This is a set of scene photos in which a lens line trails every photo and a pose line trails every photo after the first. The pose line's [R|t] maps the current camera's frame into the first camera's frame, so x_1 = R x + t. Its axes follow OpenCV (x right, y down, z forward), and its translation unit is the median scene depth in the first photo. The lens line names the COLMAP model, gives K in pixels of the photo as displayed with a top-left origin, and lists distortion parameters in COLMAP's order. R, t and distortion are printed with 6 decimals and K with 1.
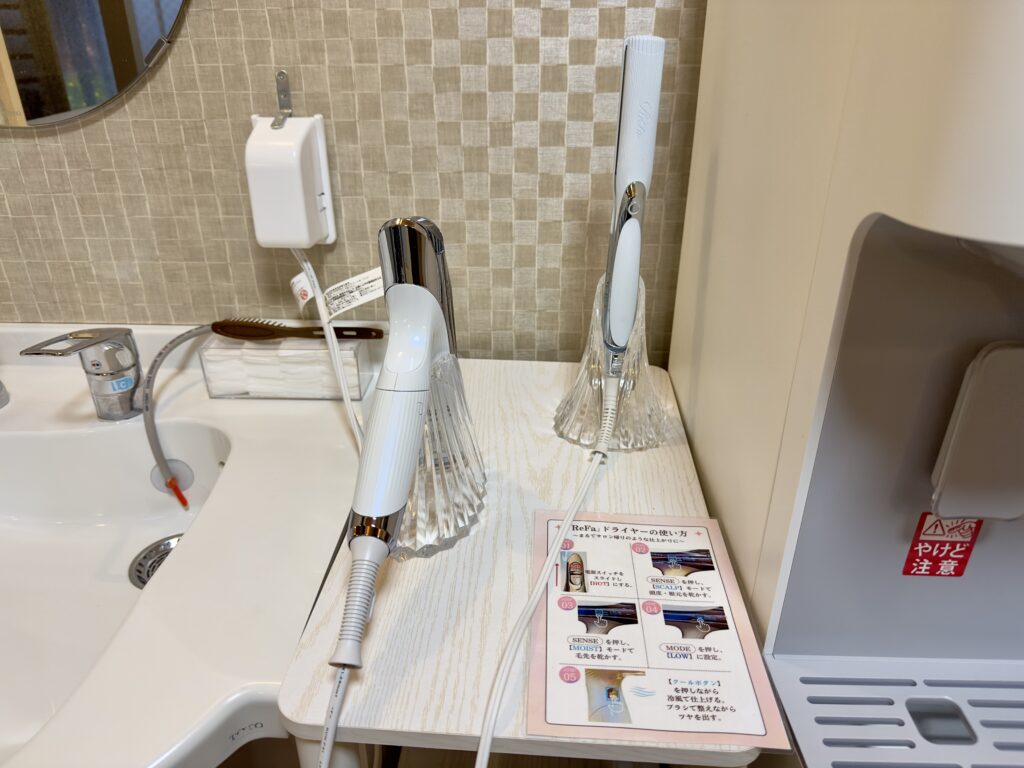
lens RADIAL K [[751.5, 0, 512.0], [0, 751.5, 384.0], [0, 0, 1]] dist [0.079188, -0.157065]
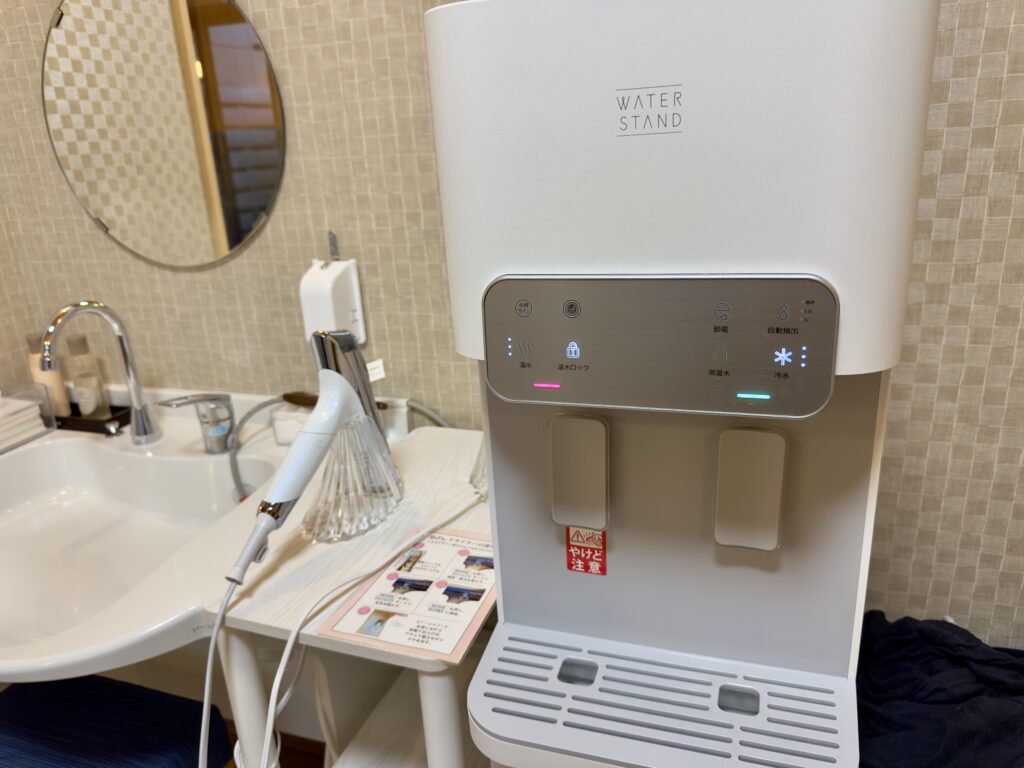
lens RADIAL K [[748.2, 0, 512.0], [0, 748.2, 384.0], [0, 0, 1]] dist [0.139398, -0.301644]
pose [[0.957412, 0.042585, -0.285566, 0.488902], [-0.079031, 0.989942, -0.117341, 0.041337], [0.277697, 0.134912, 0.951148, -0.307536]]
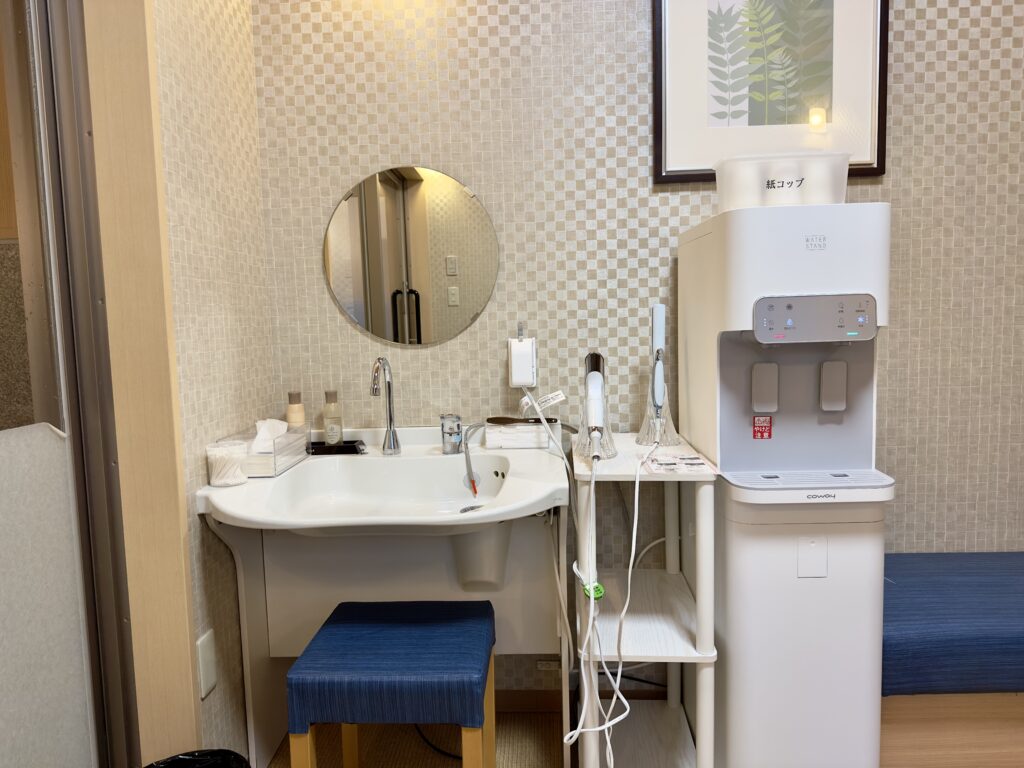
lens RADIAL K [[748.2, 0, 512.0], [0, 748.2, 384.0], [0, 0, 1]] dist [0.139398, -0.301644]
pose [[0.999628, -0.025698, 0.009190, -0.357589], [0.027281, 0.931171, -0.363561, 0.734713], [0.000786, 0.363676, 0.931525, -1.355032]]
